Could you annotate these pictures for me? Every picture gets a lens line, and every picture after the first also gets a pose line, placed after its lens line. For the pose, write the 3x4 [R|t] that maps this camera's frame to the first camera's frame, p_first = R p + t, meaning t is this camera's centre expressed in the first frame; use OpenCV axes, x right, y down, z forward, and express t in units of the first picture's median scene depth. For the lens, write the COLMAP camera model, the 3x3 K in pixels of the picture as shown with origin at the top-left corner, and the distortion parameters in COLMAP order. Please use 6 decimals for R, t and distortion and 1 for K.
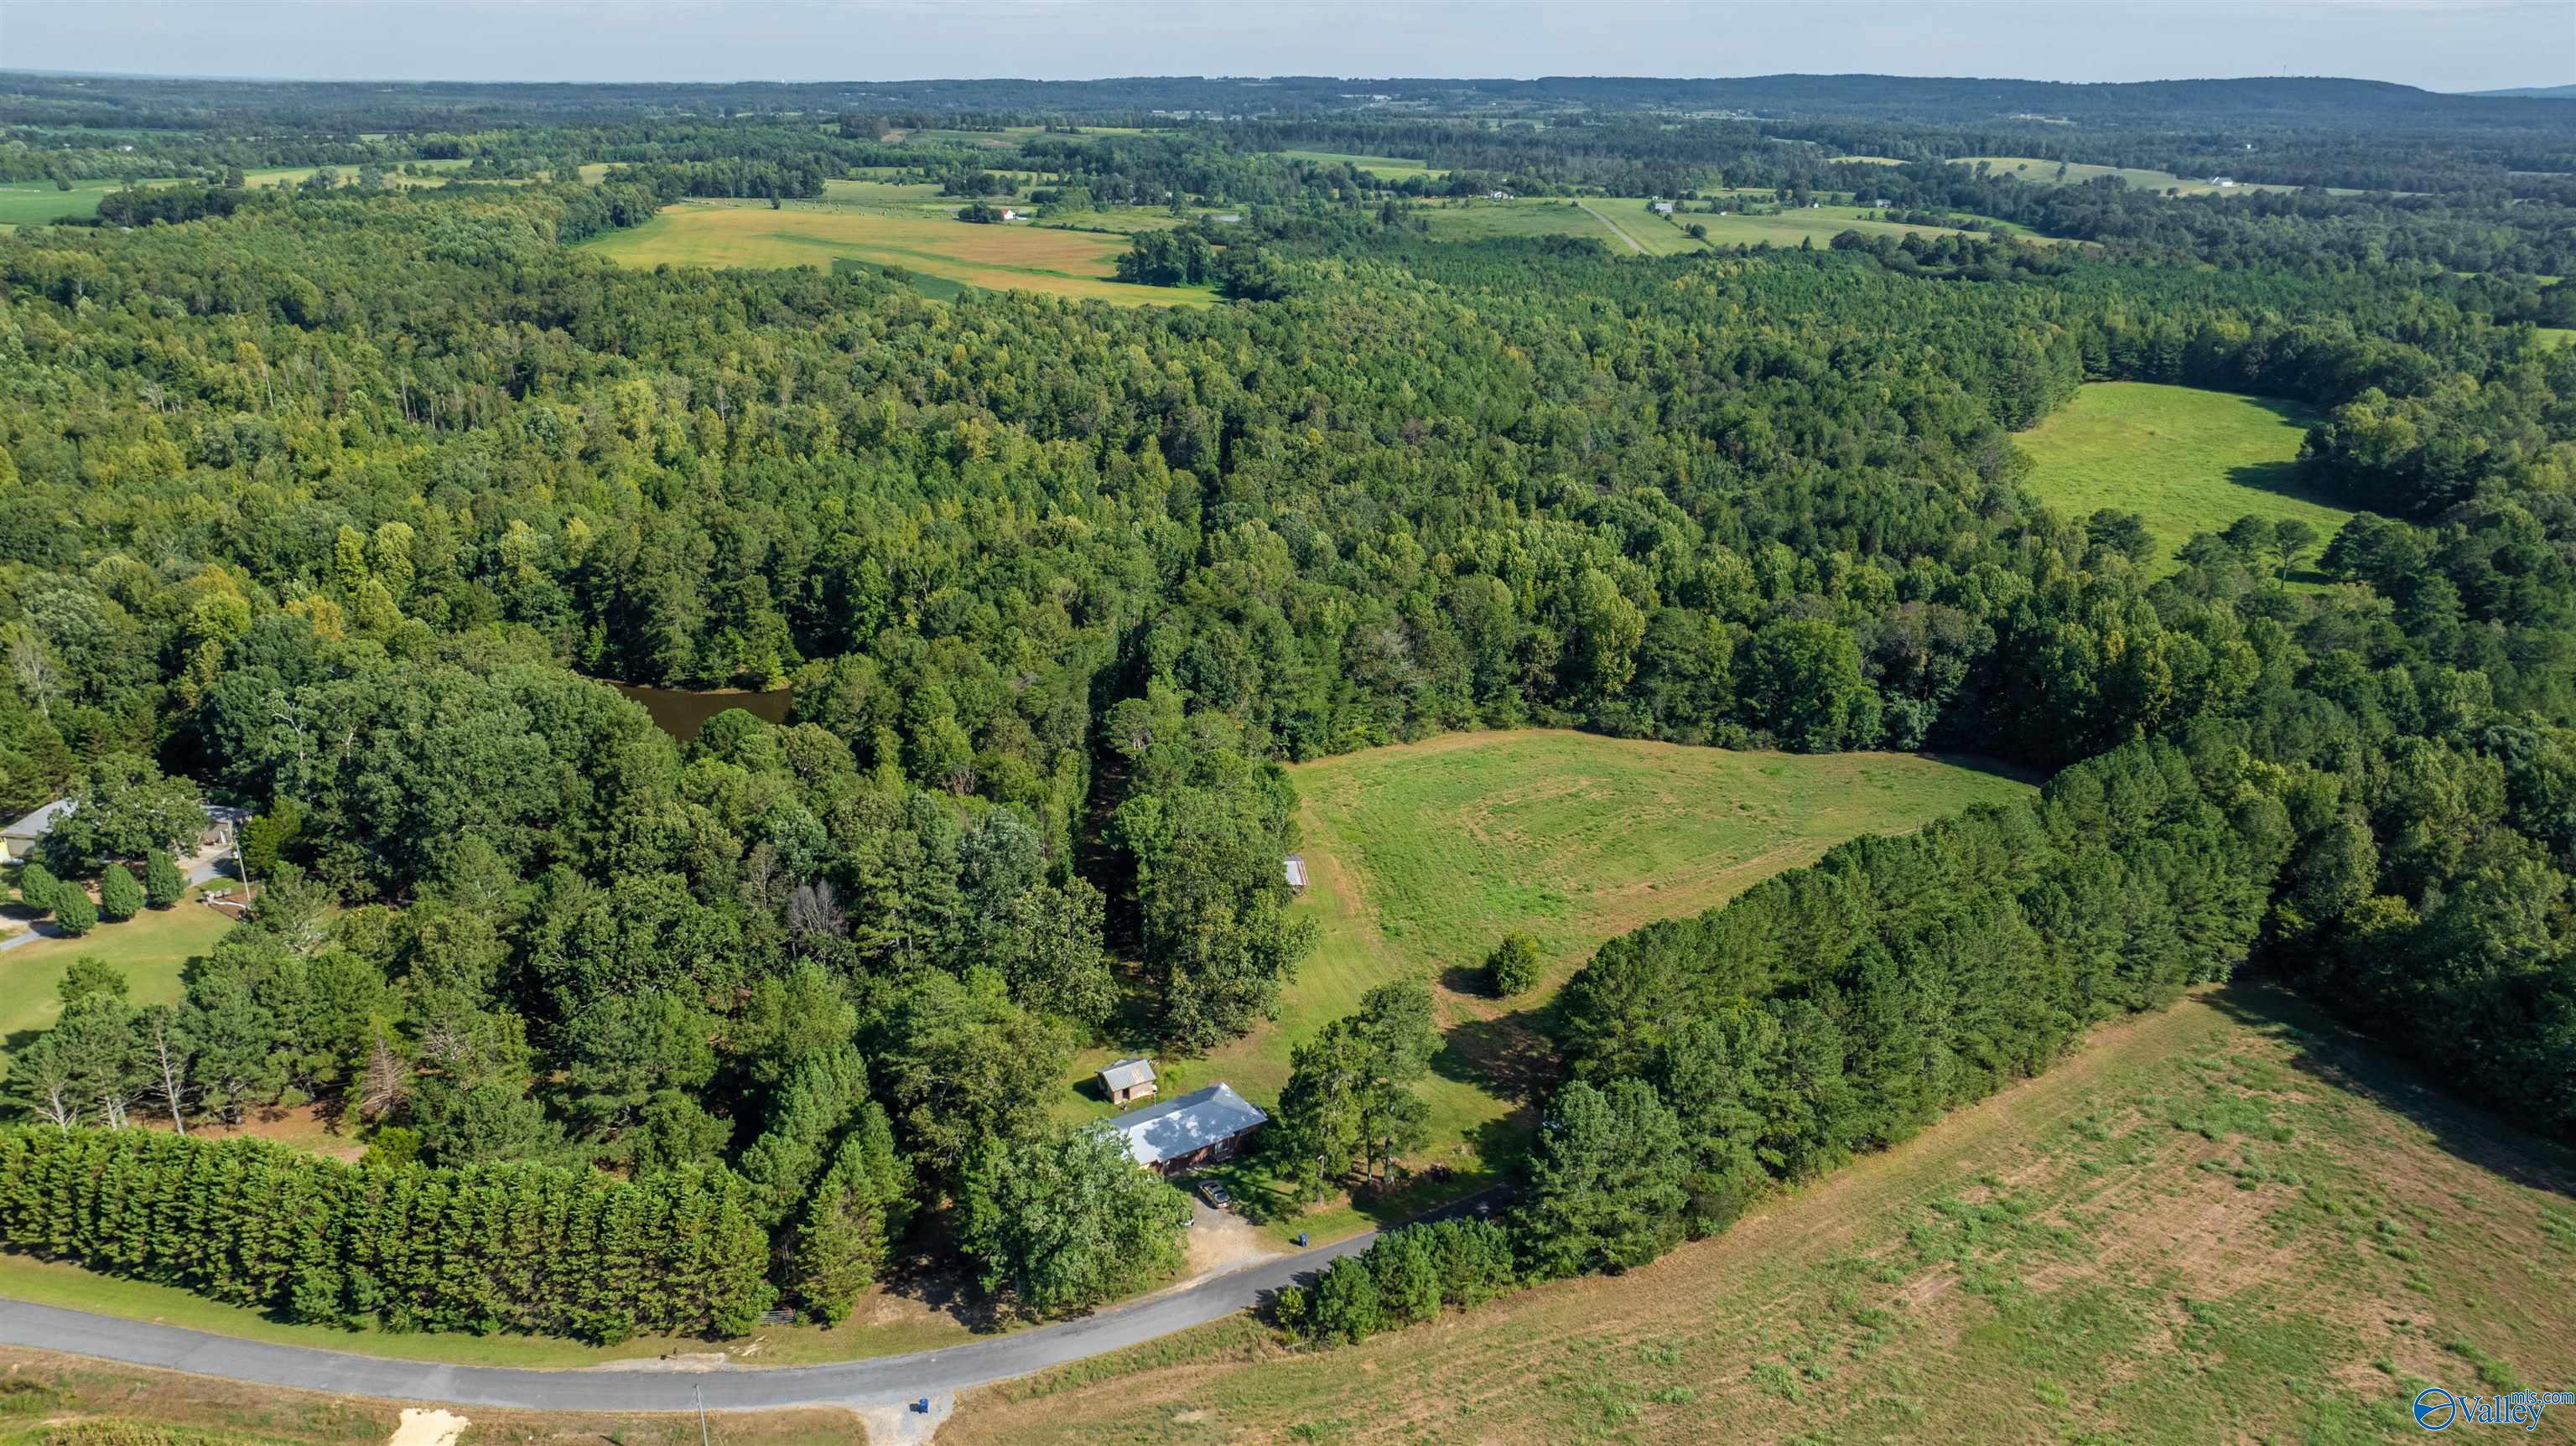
lens RADIAL K [[1803.2, 0, 1290.8], [0, 1803.2, 724.2], [0, 0, 1]] dist [-0.016526, 0.009825]
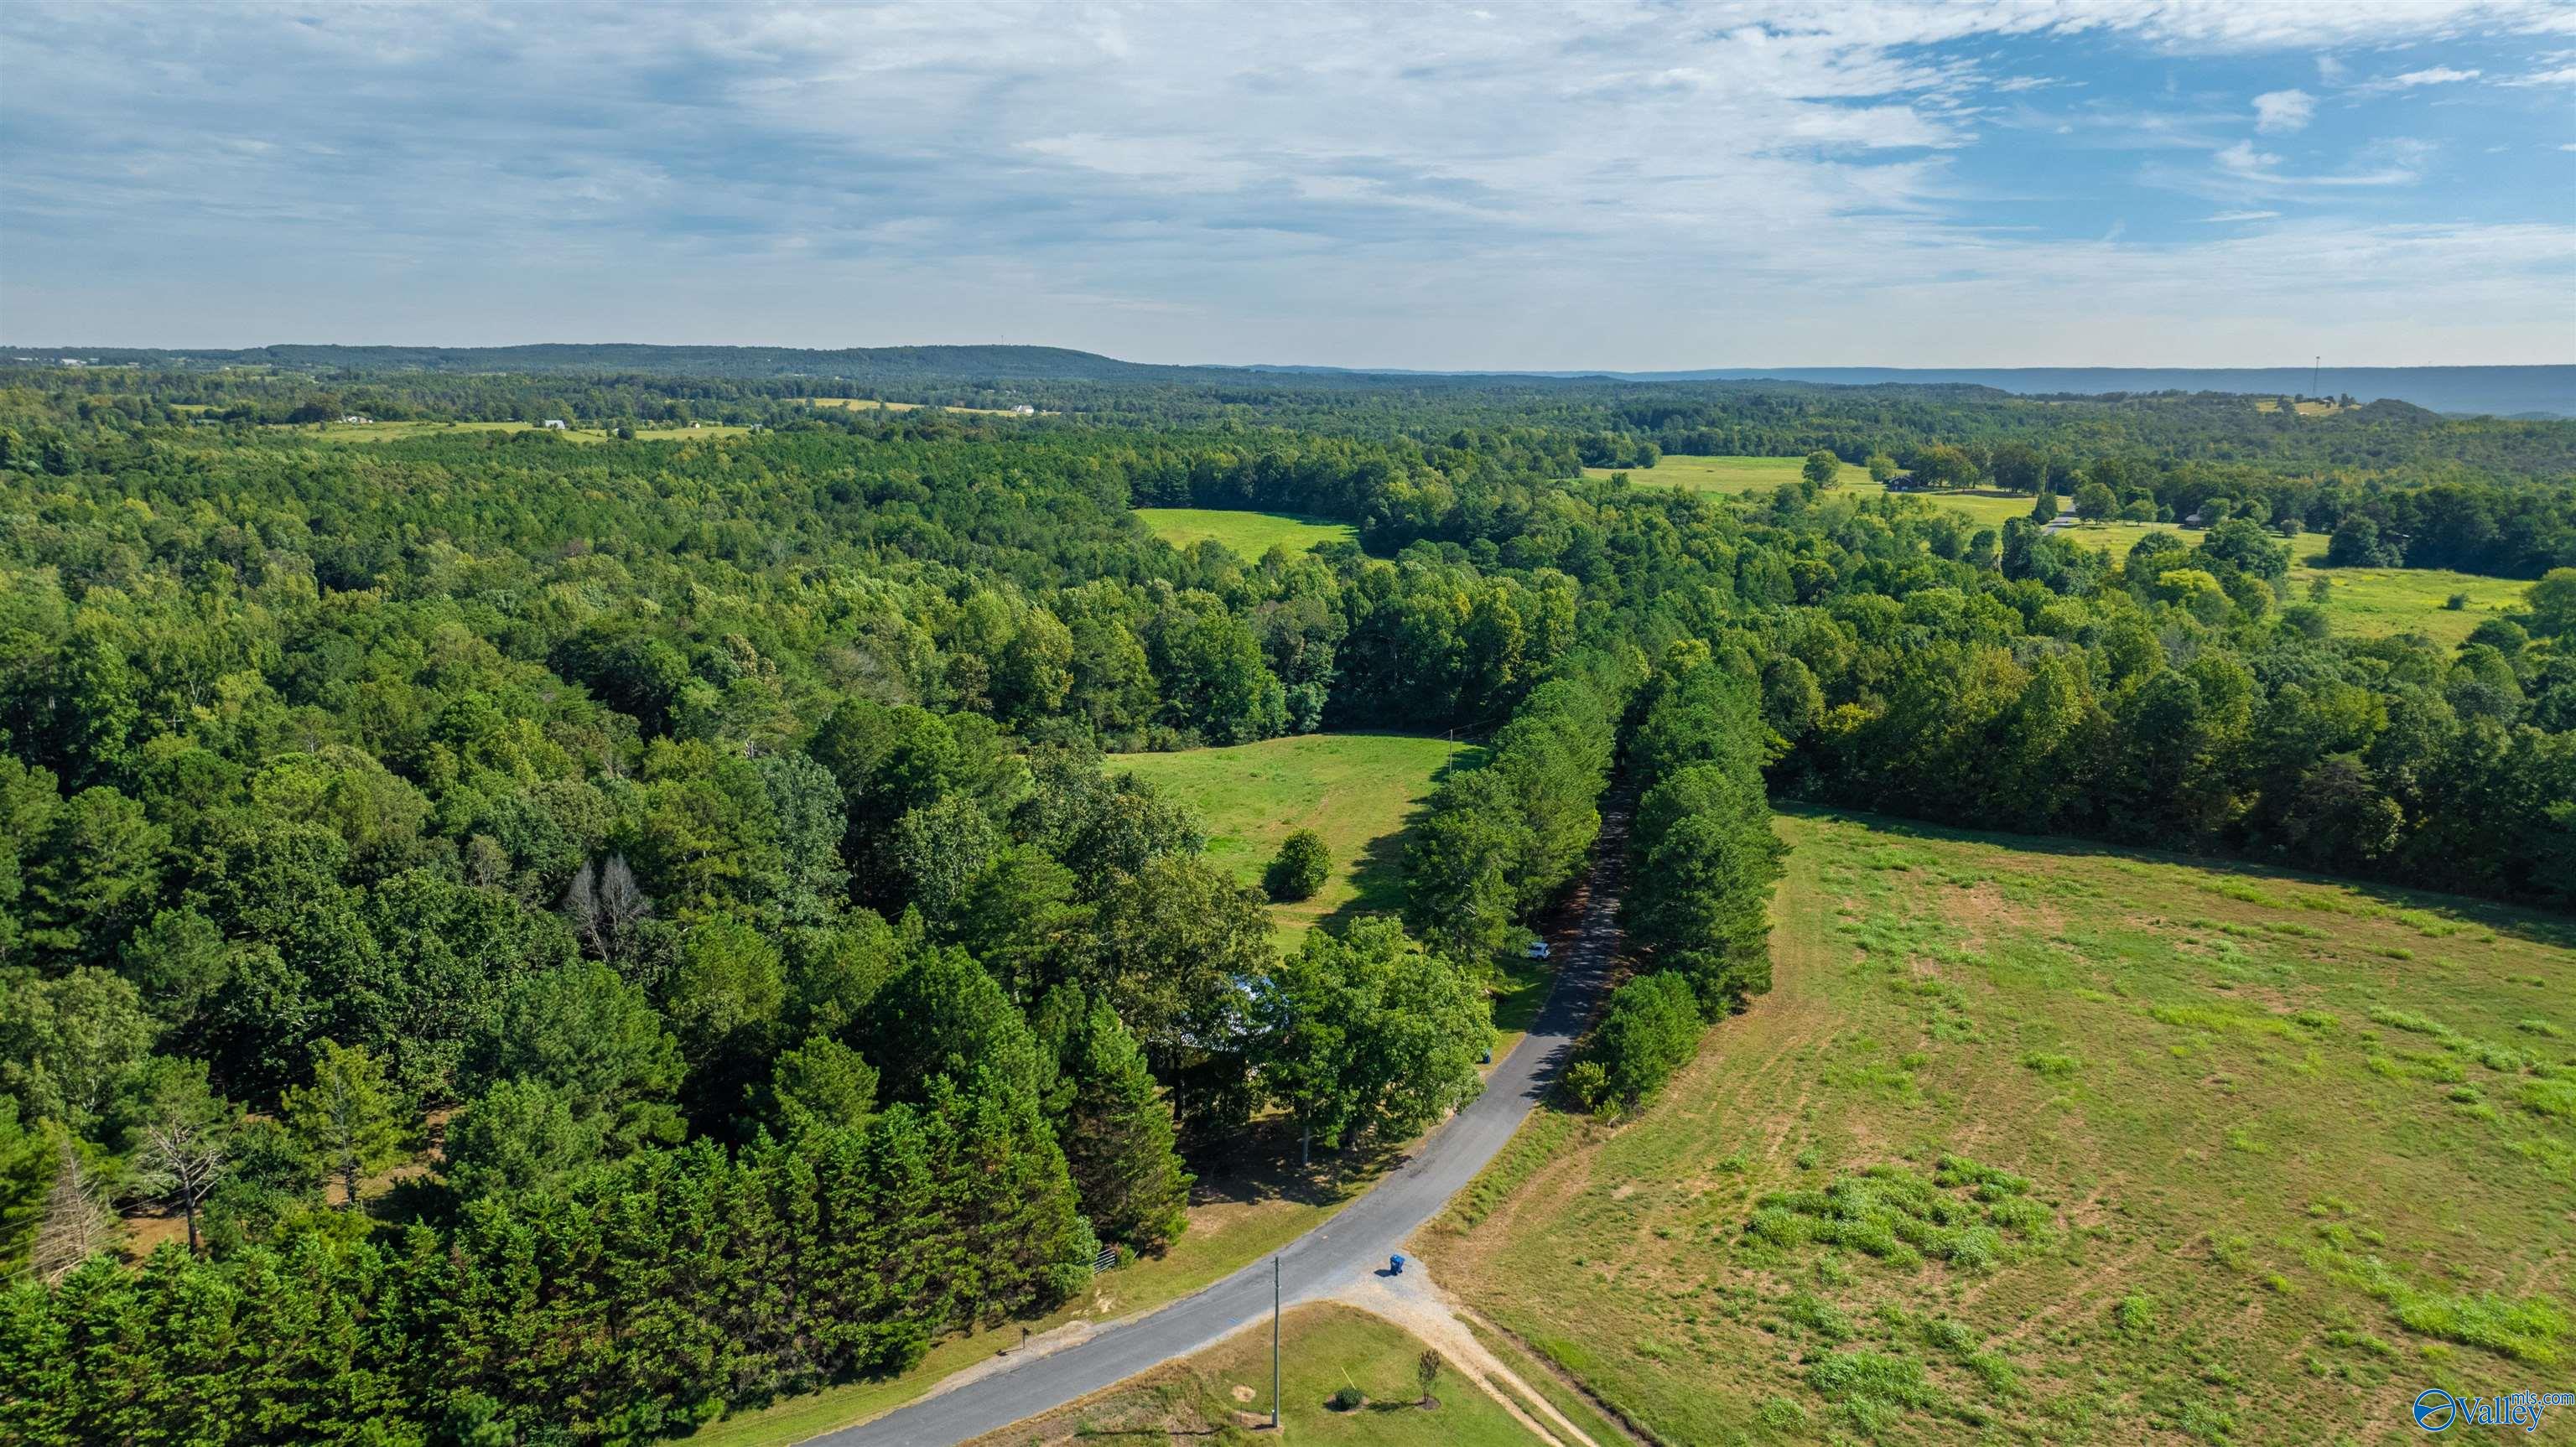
lens RADIAL K [[1818.2, 0, 1287.8], [0, 1818.2, 660.5], [0, 0, 1]] dist [-0.004133, -0.027199]
pose [[0.796900, -0.094982, 0.596598, -0.222124], [0.201241, 0.972895, -0.113916, 0.069885], [-0.569608, 0.210840, 0.794414, 0.123026]]
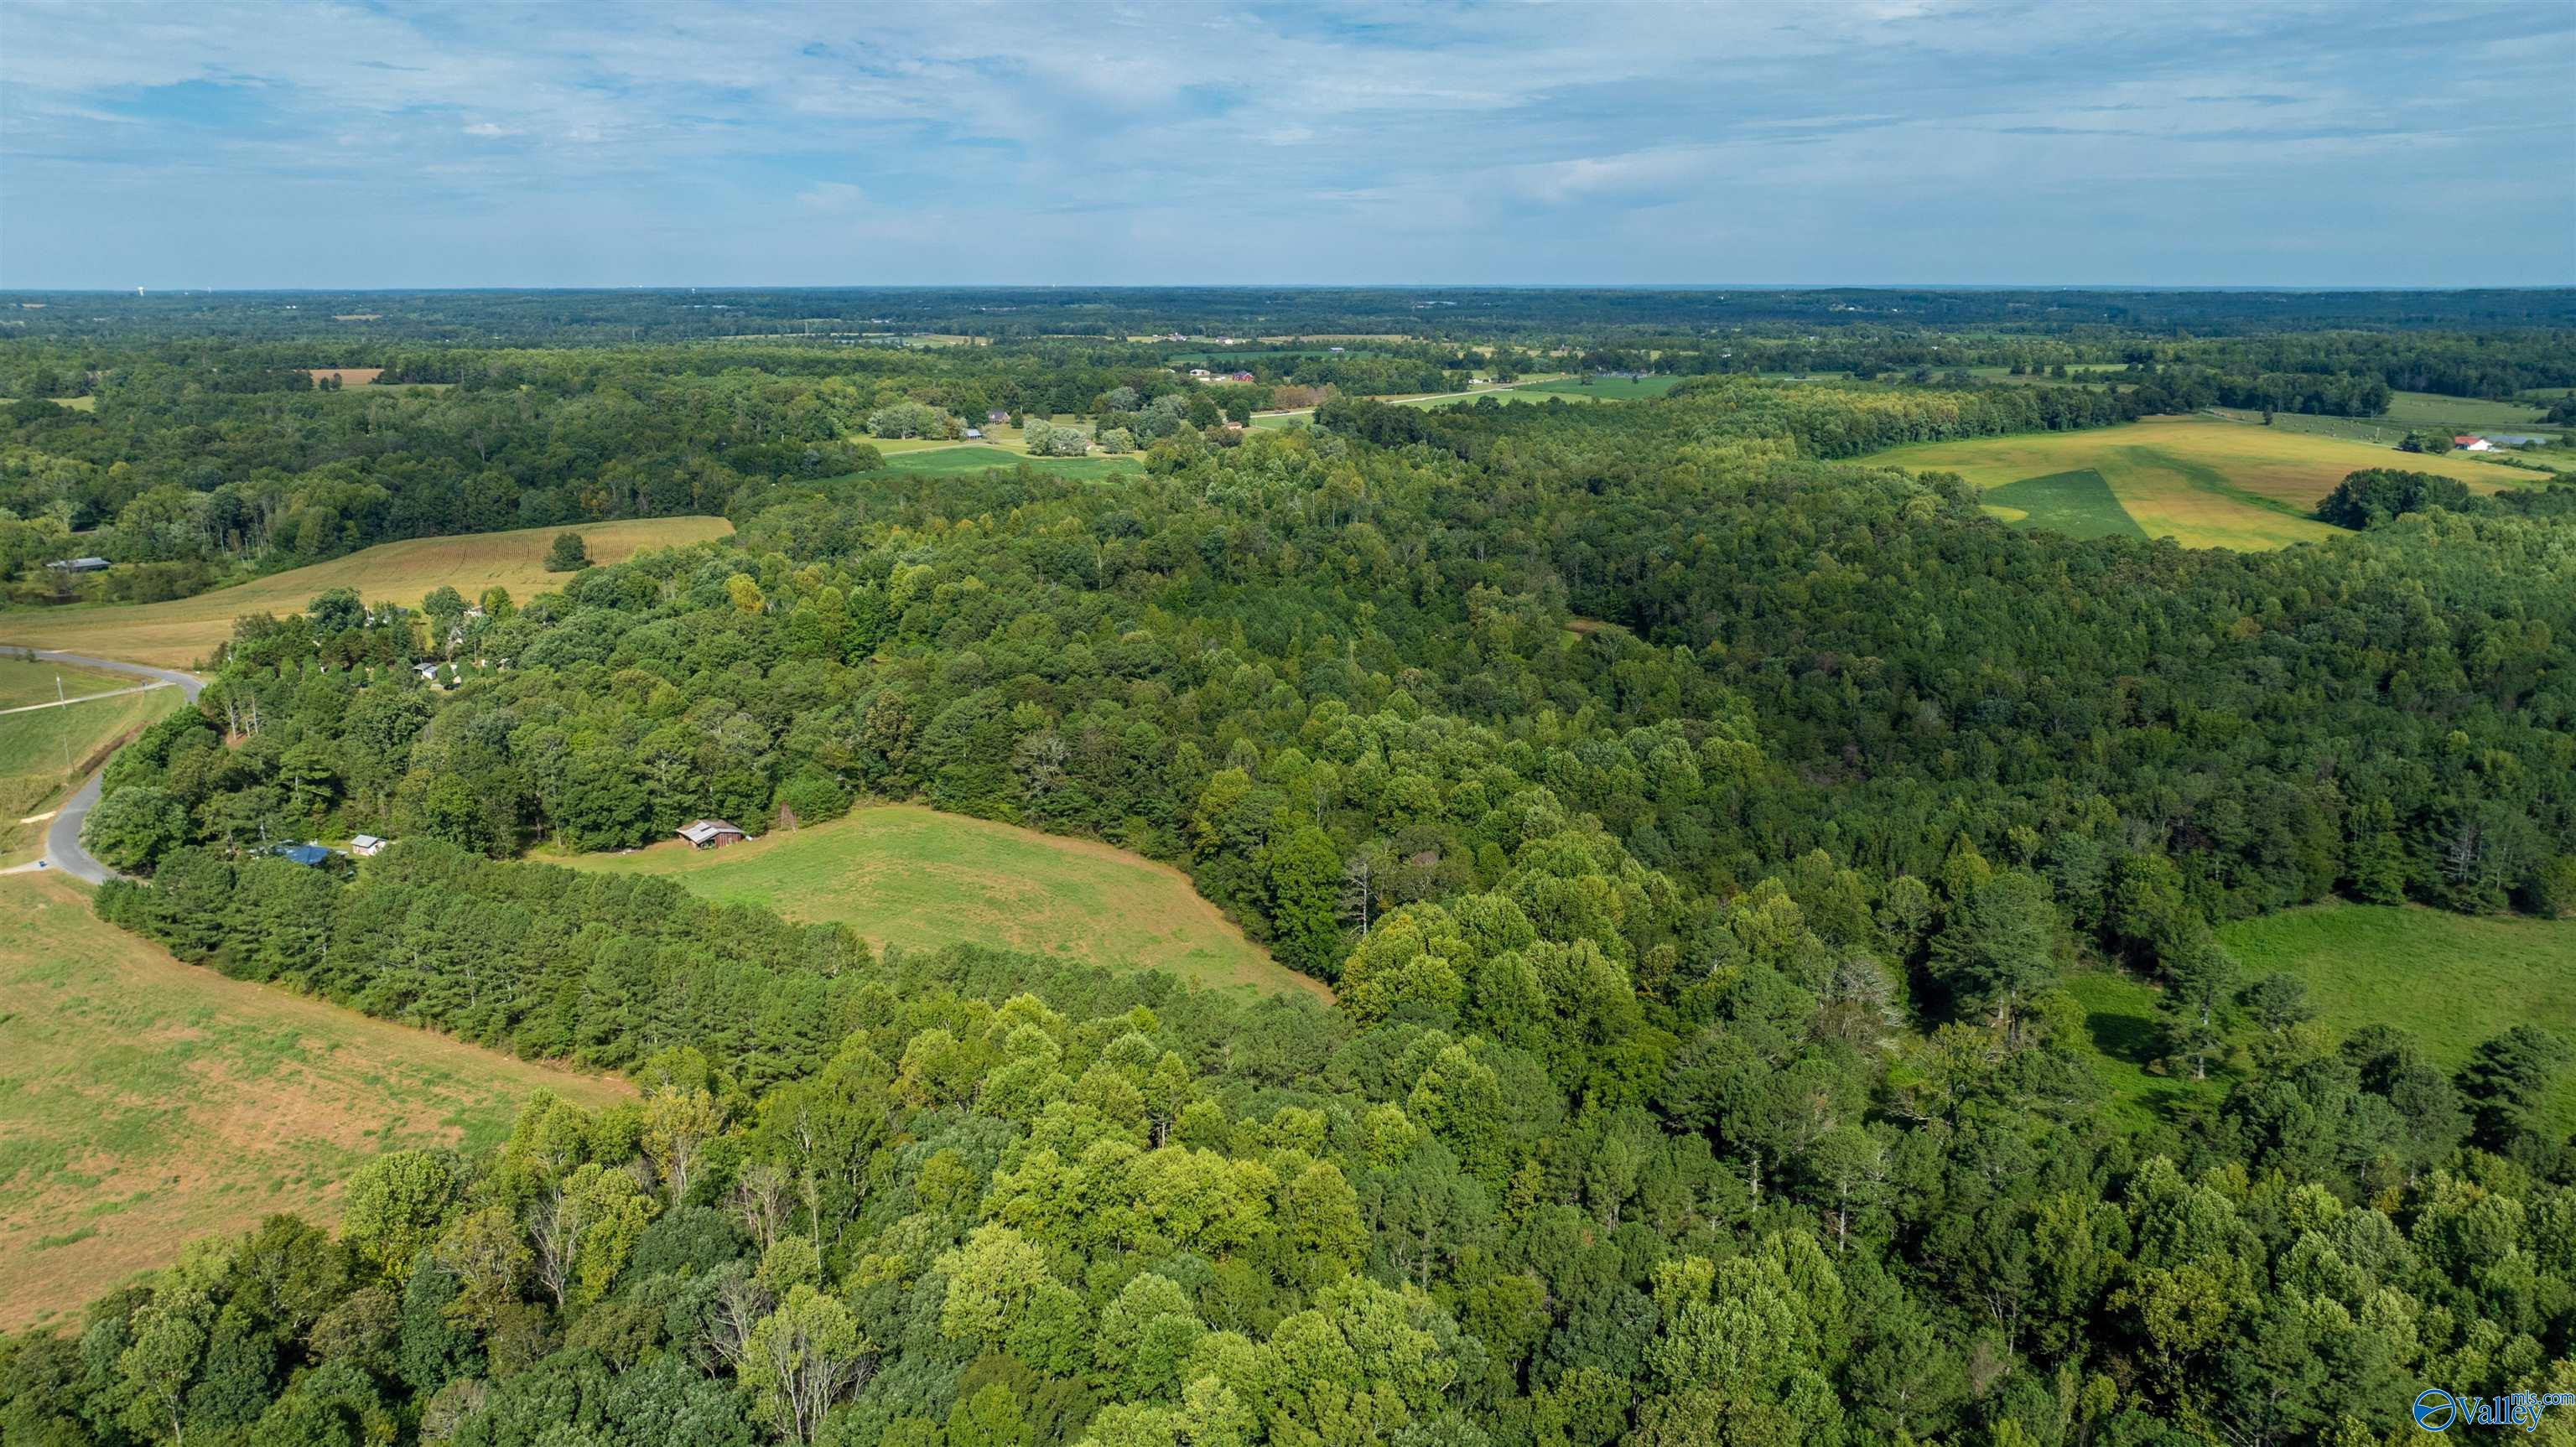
lens RADIAL K [[1803.3, 0, 1290.8], [0, 1803.3, 724.7], [0, 0, 1]] dist [-0.016526, 0.009825]
pose [[0.507605, 0.195747, -0.839059, 0.822947], [-0.283484, 0.957572, 0.051896, -0.124274], [0.813618, 0.211517, 0.541559, 0.343713]]
